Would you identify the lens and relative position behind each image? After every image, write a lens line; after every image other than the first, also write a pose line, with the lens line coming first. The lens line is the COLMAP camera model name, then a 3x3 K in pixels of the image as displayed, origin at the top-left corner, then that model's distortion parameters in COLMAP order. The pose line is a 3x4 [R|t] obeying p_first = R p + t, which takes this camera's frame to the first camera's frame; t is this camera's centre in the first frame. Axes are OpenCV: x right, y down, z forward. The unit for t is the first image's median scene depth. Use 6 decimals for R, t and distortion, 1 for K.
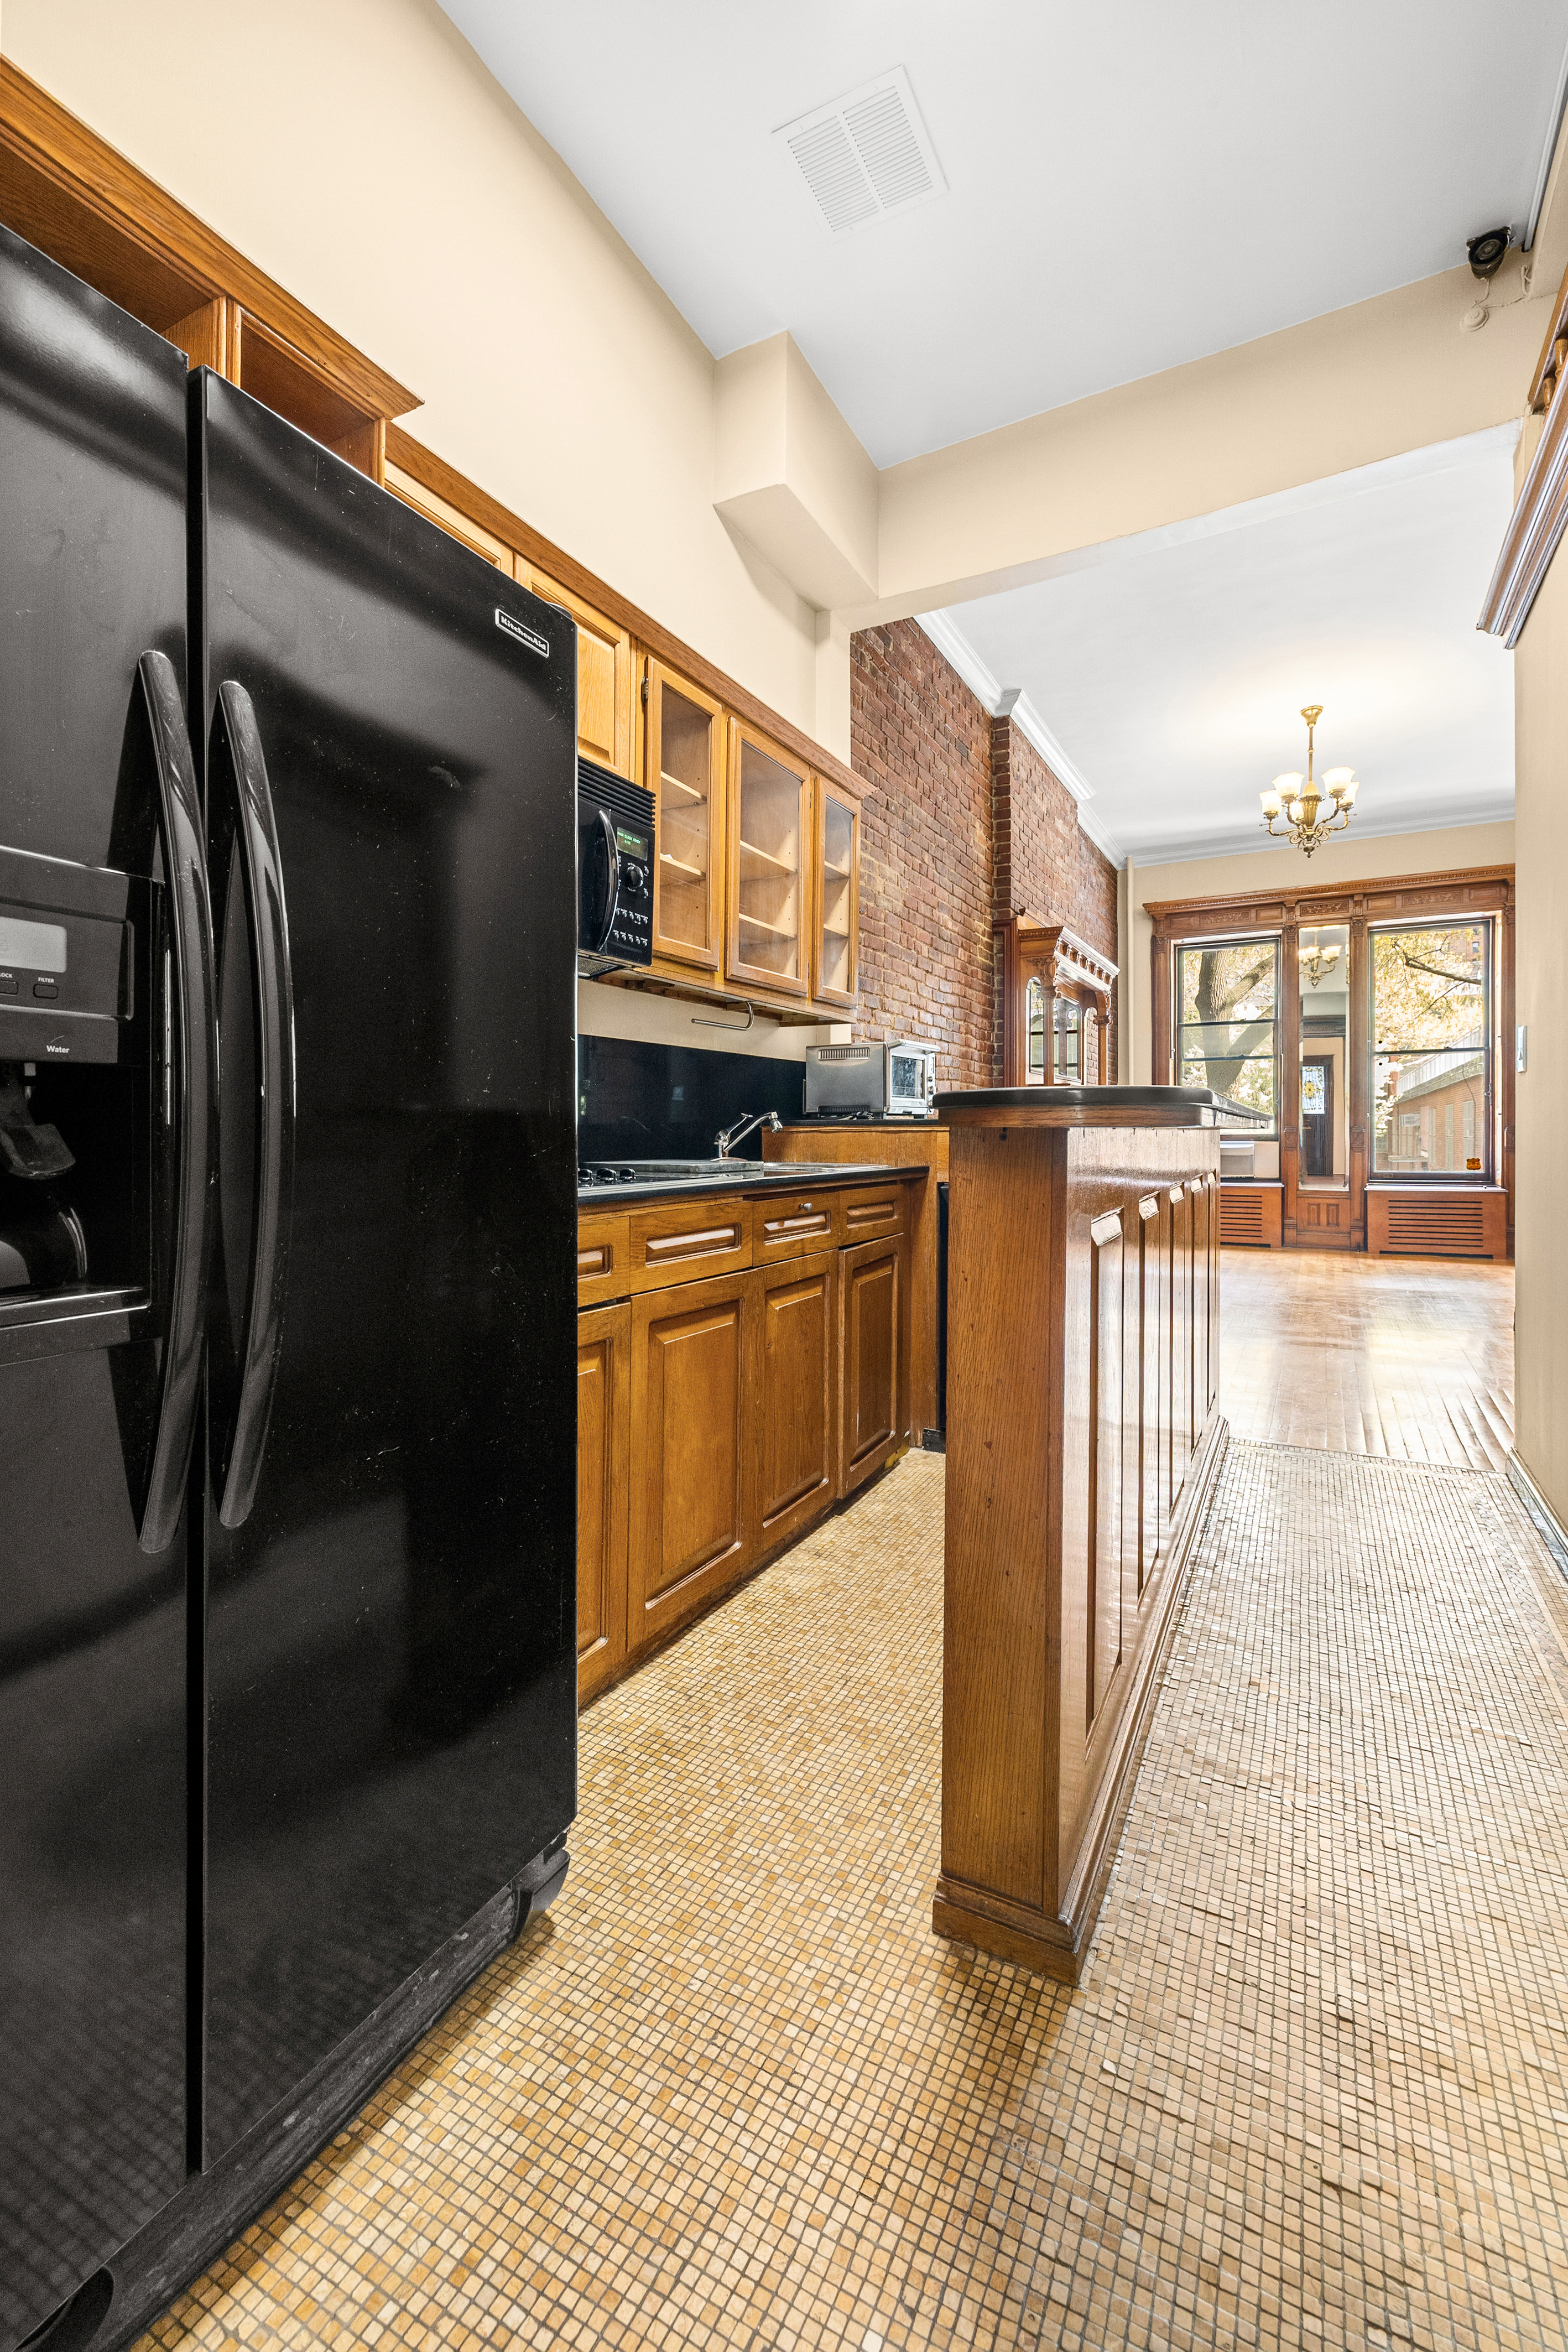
lens RADIAL K [[1000.4, 0, 772.9], [0, 1000.4, 1138.2], [0, 0, 1]] dist [0.000119, 0.000695]
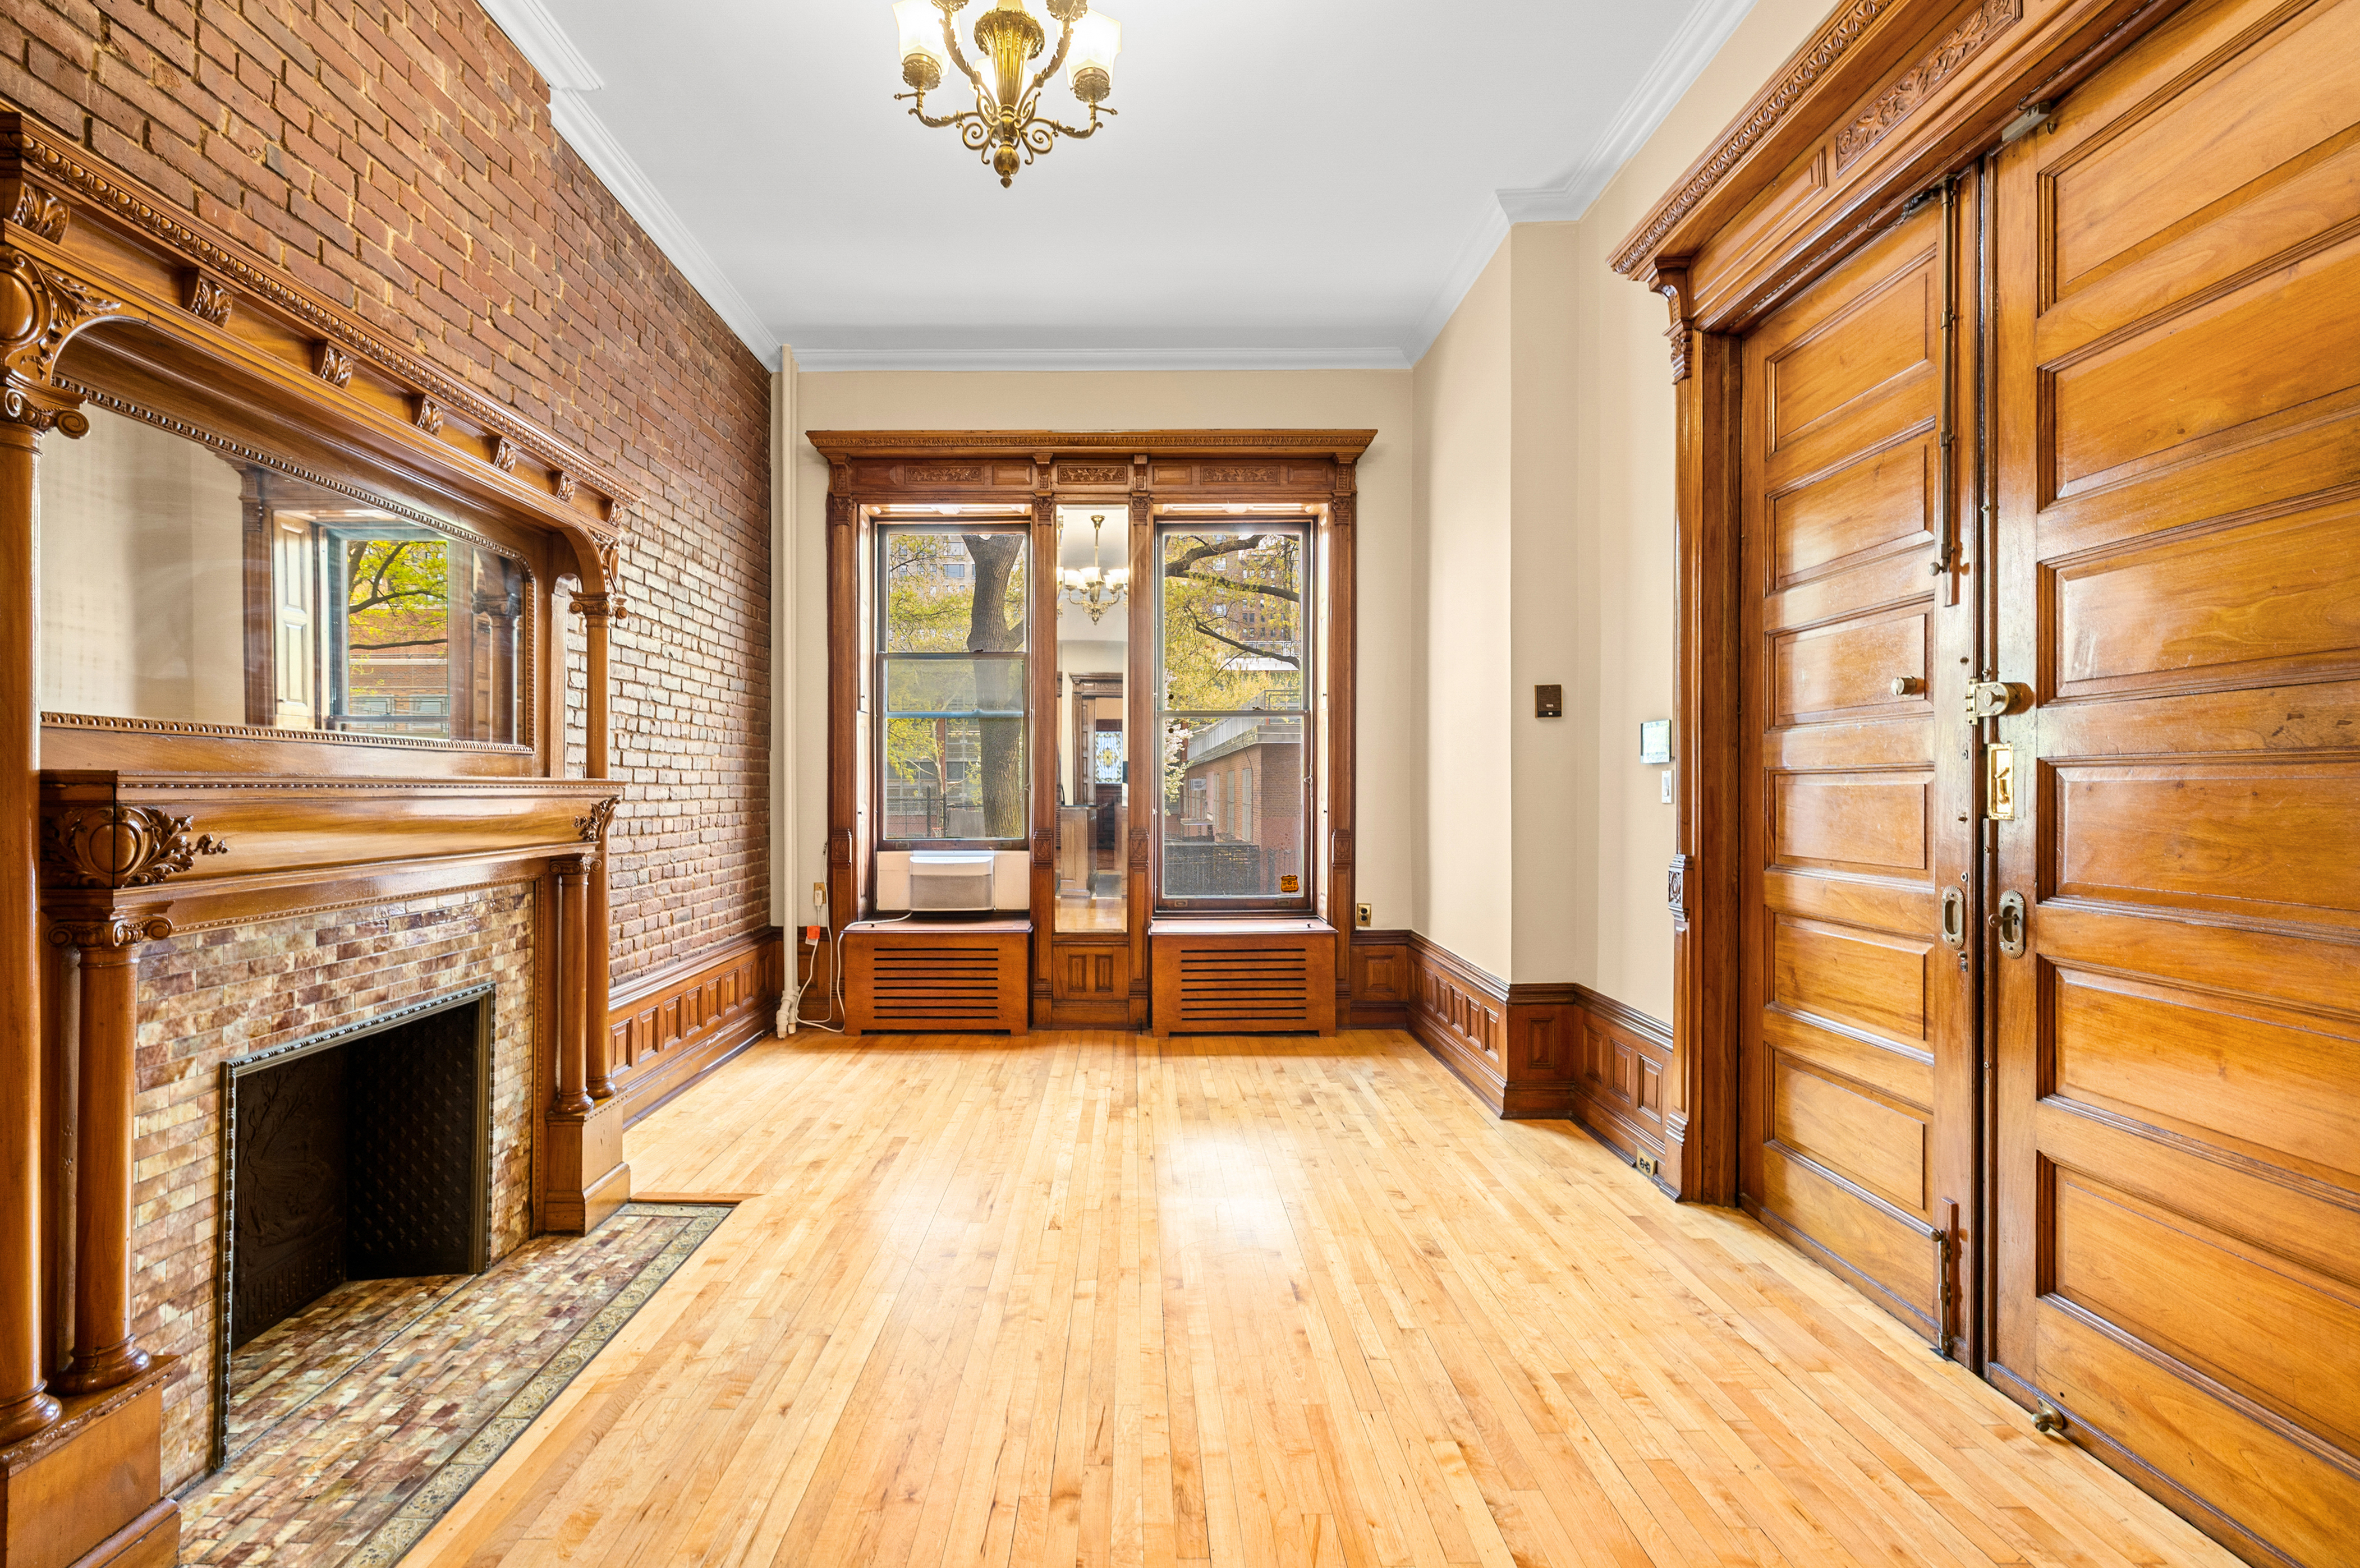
lens RADIAL K [[1003.7, 0, 1135.6], [0, 1003.7, 810.2], [0, 0, 1]] dist [0.000119, 0.000695]
pose [[0.874239, -0.006338, 0.485454, 0.270837], [-0.001680, 0.999869, 0.016081, -0.033263], [-0.485493, -0.014874, 0.874114, 0.441188]]
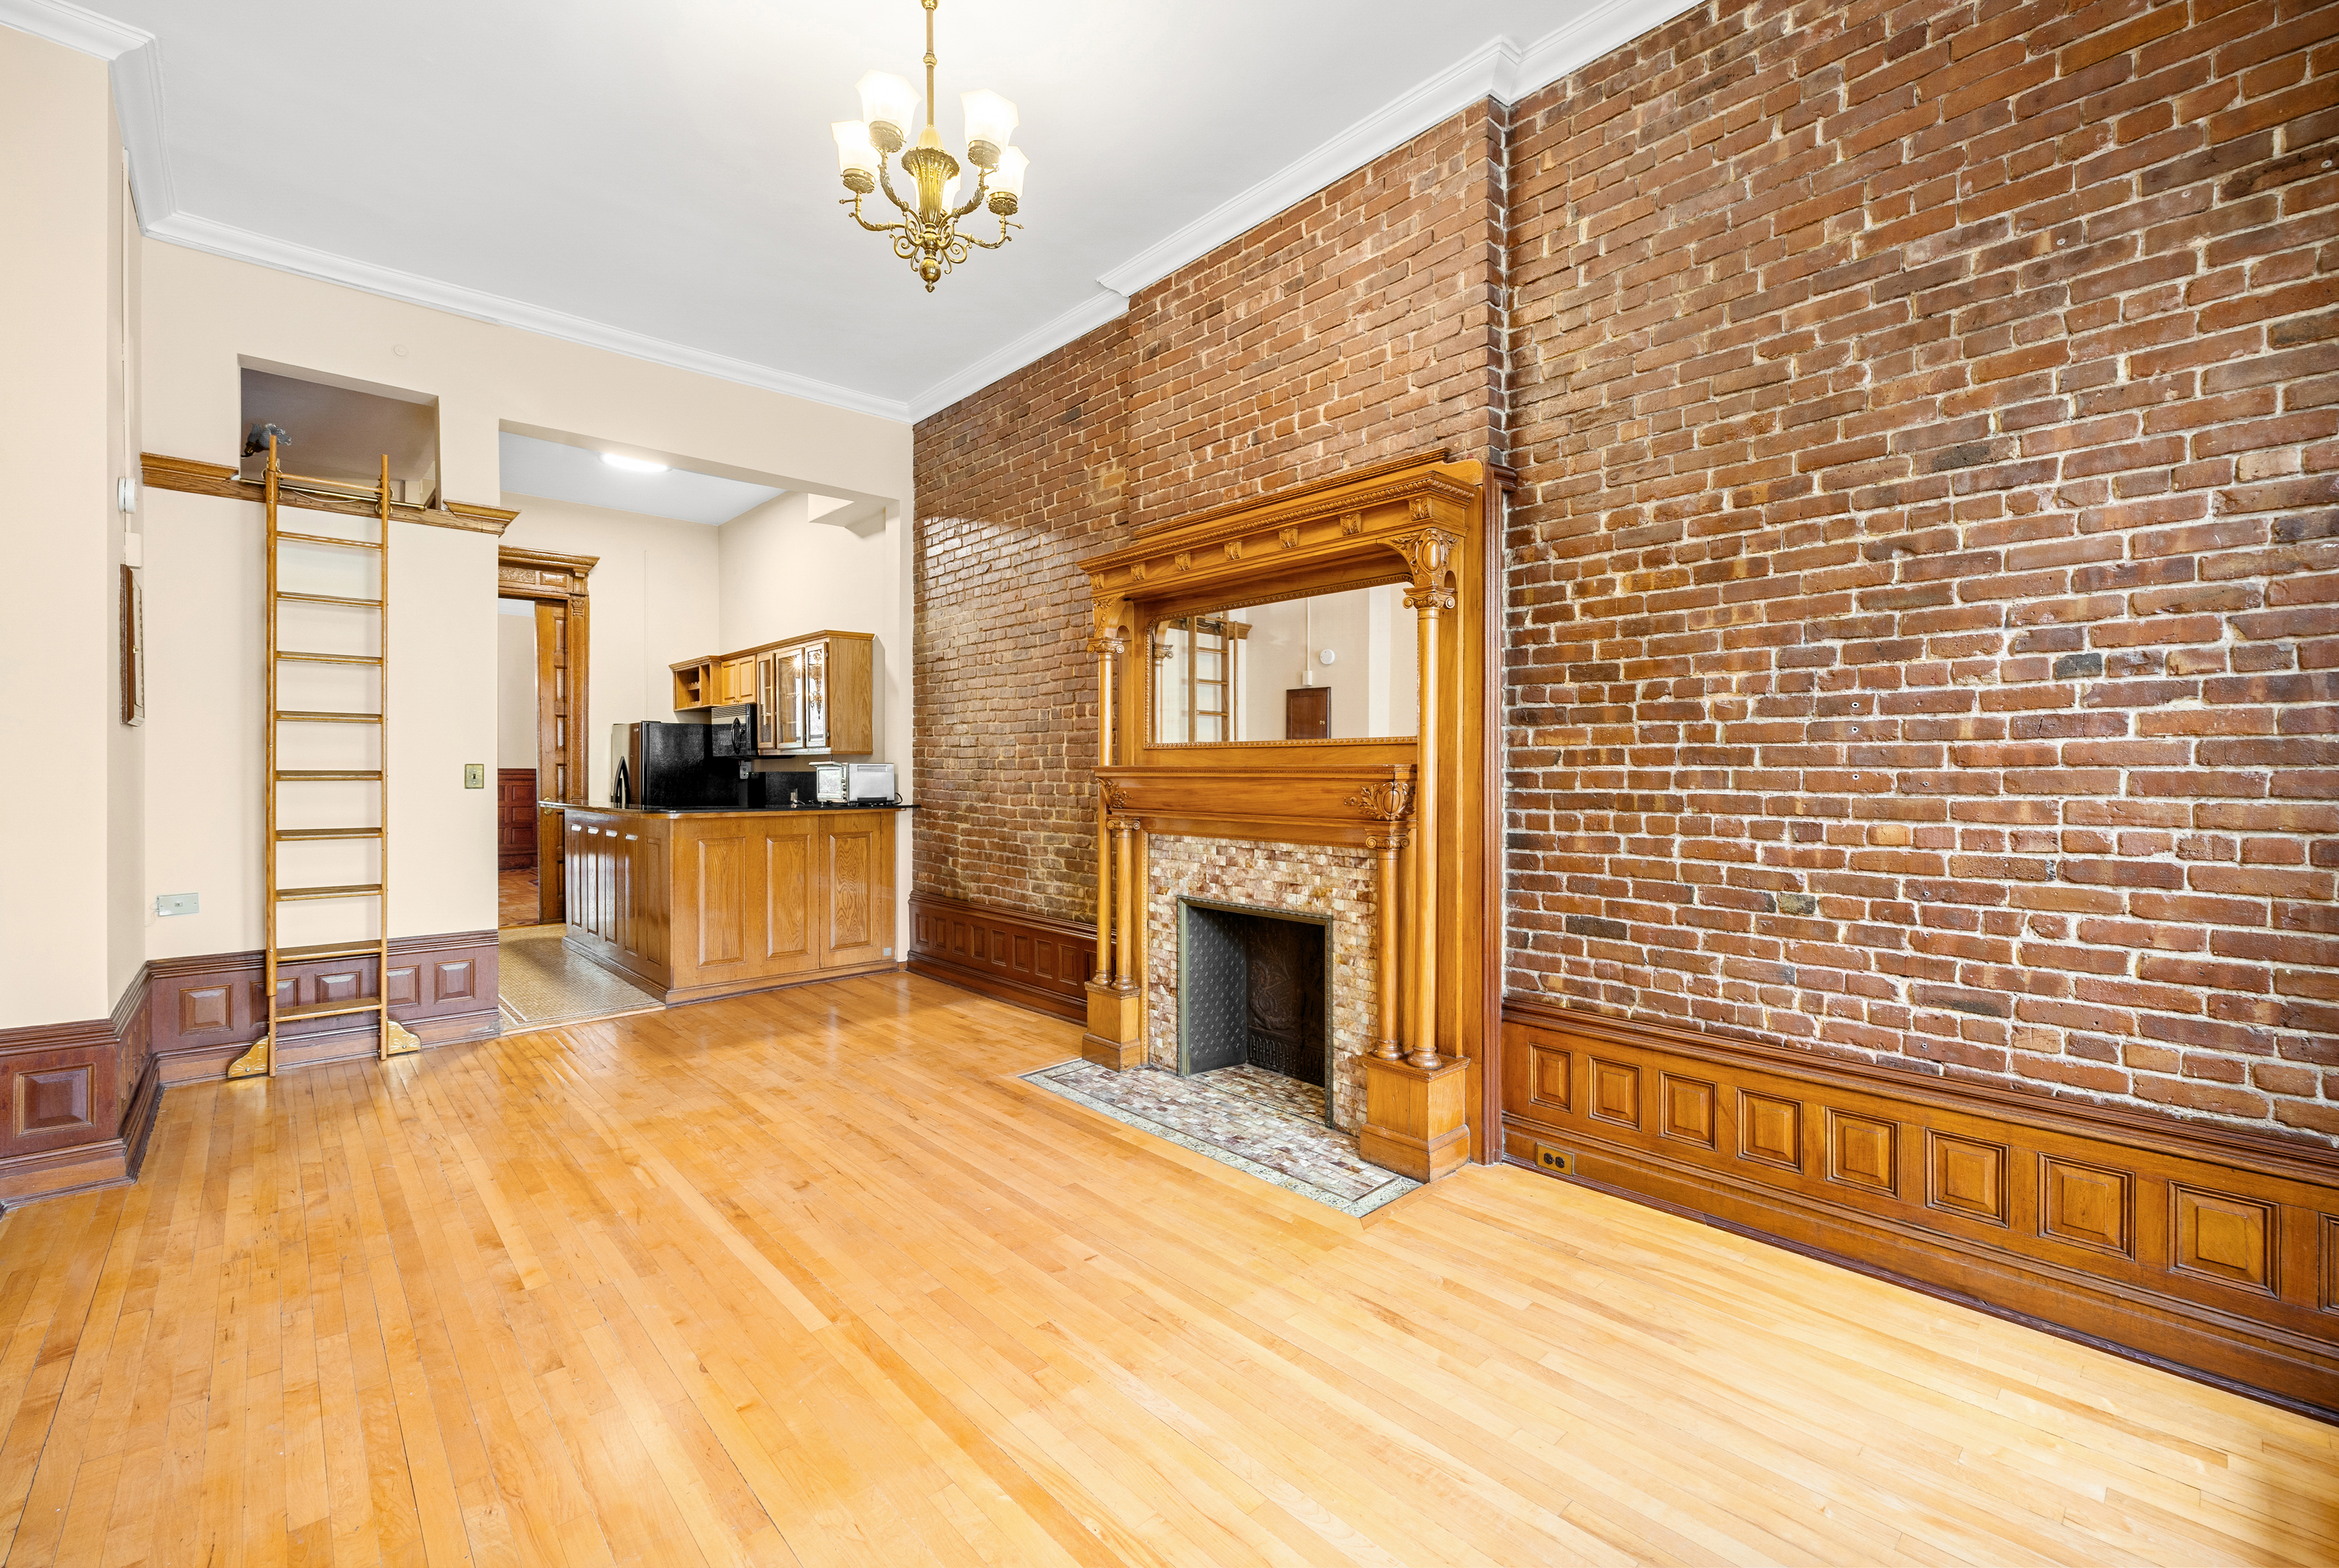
lens RADIAL K [[994.9, 0, 1169.3], [0, 994.9, 760.3], [0, 0, 1]] dist [0.000119, 0.000695]
pose [[-0.320049, -0.003636, -0.947394, 0.774559], [-0.000448, 0.999993, -0.003686, -0.039816], [0.947401, -0.000756, -0.320048, 1.000858]]
